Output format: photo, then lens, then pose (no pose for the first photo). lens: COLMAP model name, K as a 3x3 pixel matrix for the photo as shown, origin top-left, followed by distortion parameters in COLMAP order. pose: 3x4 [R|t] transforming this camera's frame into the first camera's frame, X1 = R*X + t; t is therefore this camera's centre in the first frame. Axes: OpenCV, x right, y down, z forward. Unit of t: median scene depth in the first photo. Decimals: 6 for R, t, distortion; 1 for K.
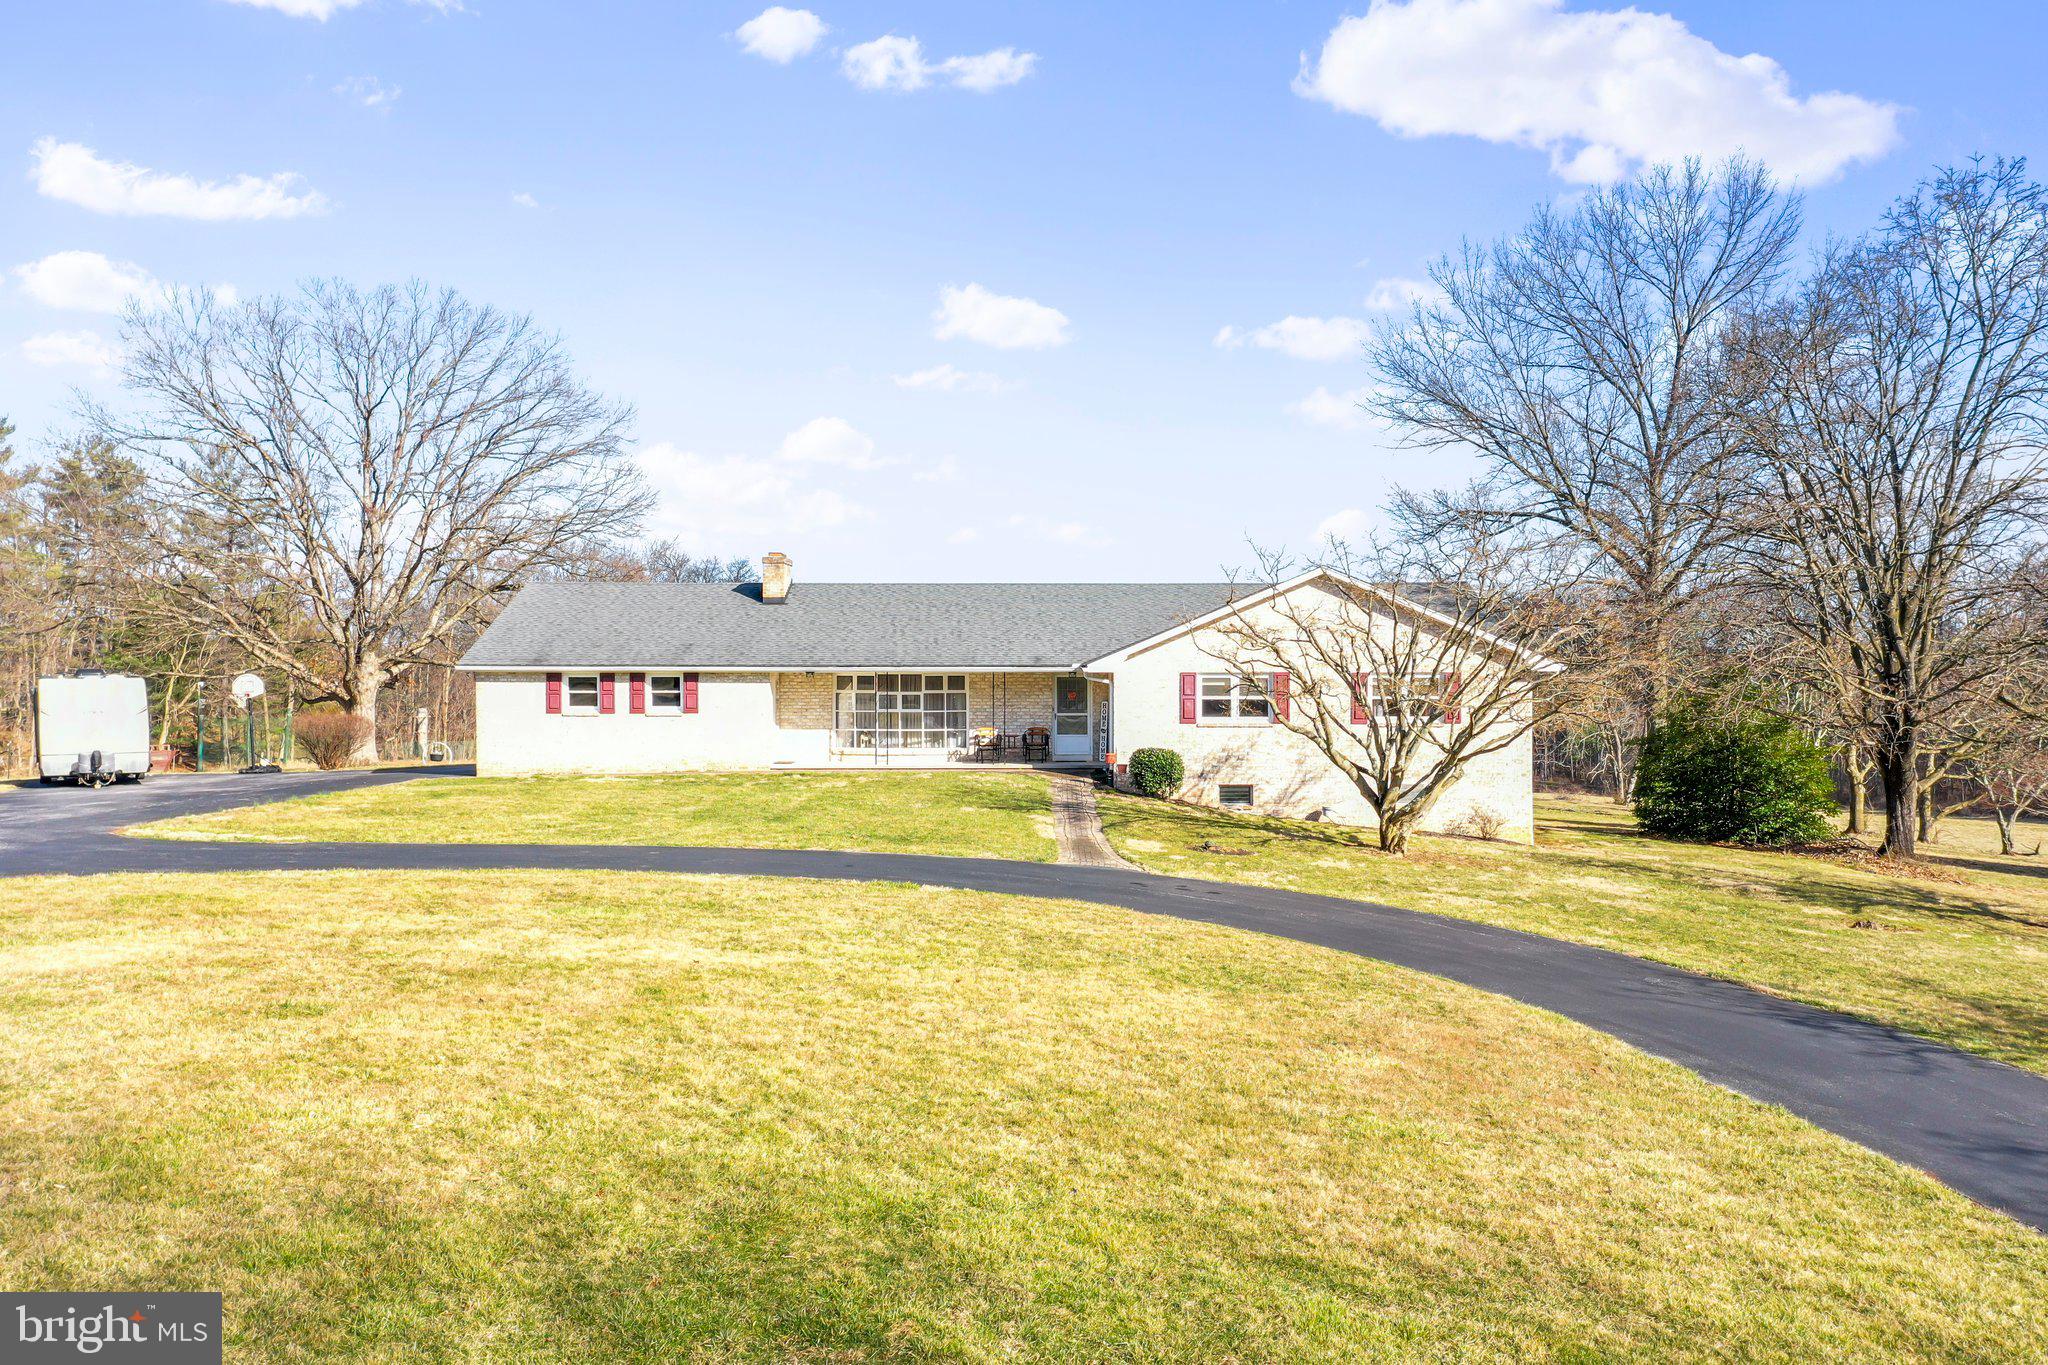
lens RADIAL K [[1627.9, 0, 1024.0], [0, 1627.9, 682.5], [0, 0, 1]] dist [0.002856, 0.006512]
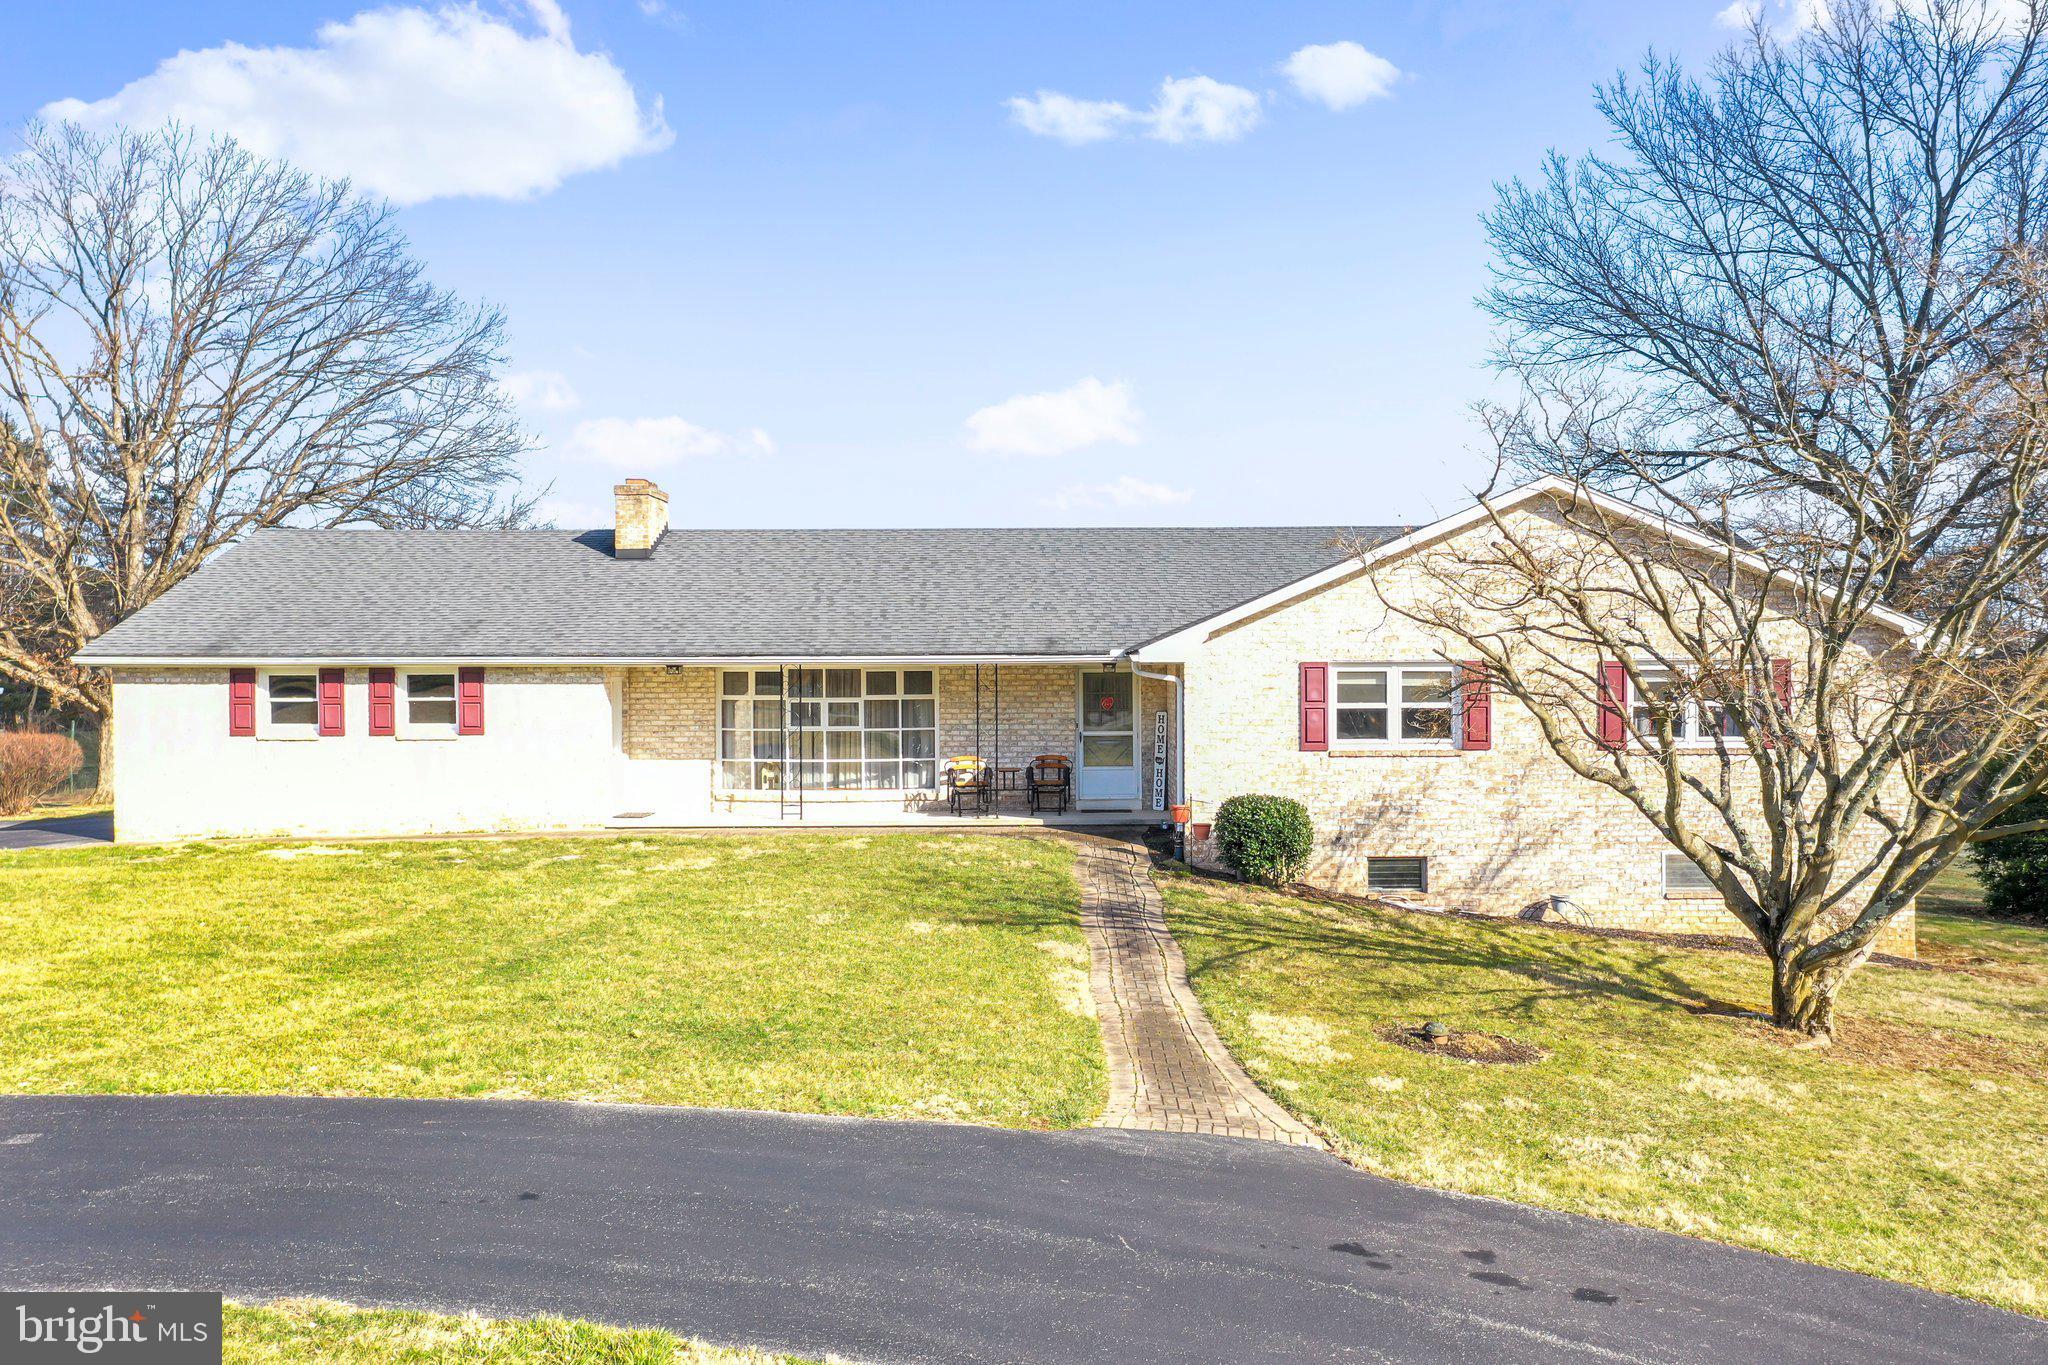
lens RADIAL K [[1627.9, 0, 1024.0], [0, 1627.9, 682.5], [0, 0, 1]] dist [0.002856, 0.006512]
pose [[0.999979, -0.004418, -0.004666, 0.001068], [0.004406, 0.999987, -0.002445, 0.001907], [0.004677, 0.002424, 0.999986, 0.403815]]
